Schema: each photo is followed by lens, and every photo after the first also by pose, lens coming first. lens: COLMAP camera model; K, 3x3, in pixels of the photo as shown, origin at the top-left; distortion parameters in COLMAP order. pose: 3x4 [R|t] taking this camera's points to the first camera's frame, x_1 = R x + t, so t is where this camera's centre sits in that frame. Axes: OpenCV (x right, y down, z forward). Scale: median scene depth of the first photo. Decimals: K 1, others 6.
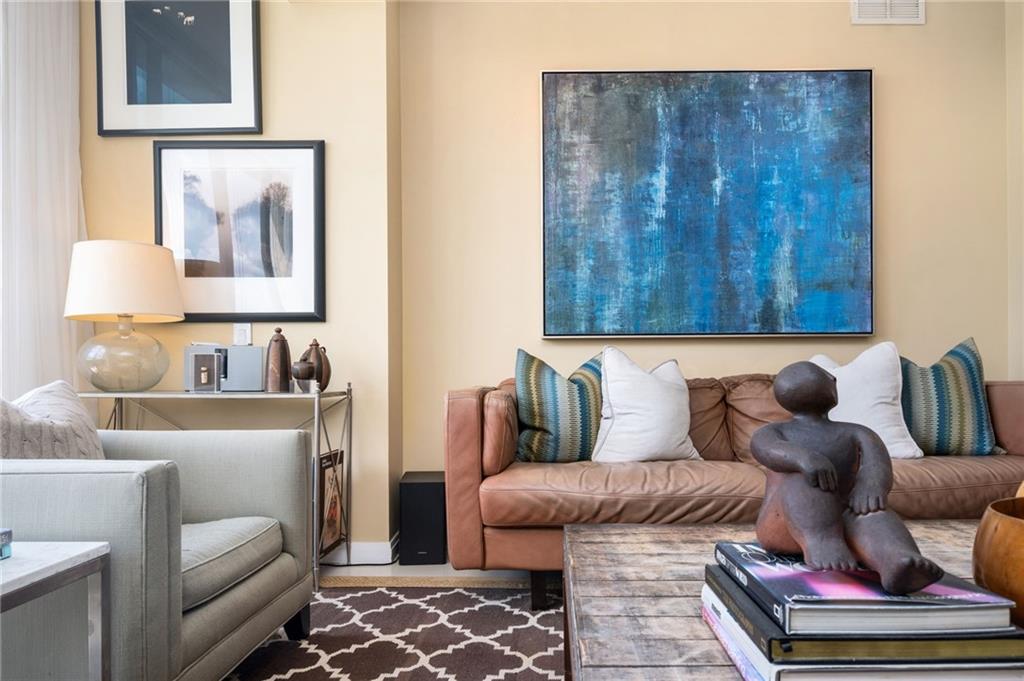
lens RADIAL K [[546.1, 0, 518.8], [0, 546.1, 362.9], [0, 0, 1]] dist [-0.014192, 0.000941]
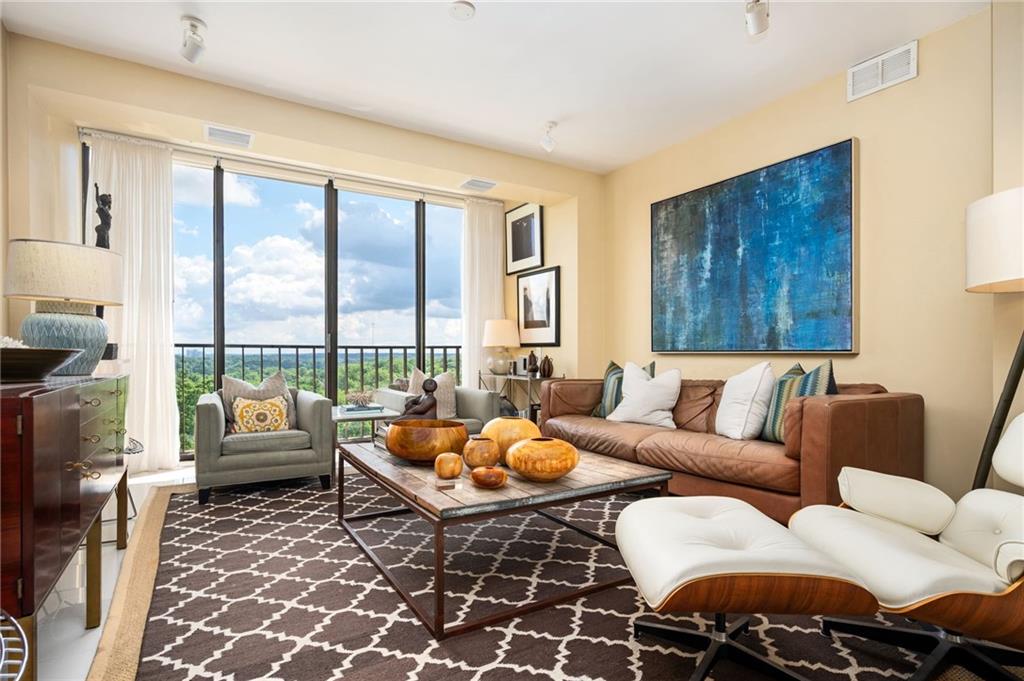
lens RADIAL K [[512.9, 0, 503.9], [0, 512.9, 366.4], [0, 0, 1]] dist [0.001400, 0.000688]
pose [[0.527303, 0.027175, -0.849243, 1.229517], [-0.018109, 0.999621, 0.020743, -0.028766], [0.849485, 0.004441, 0.527595, -0.294431]]
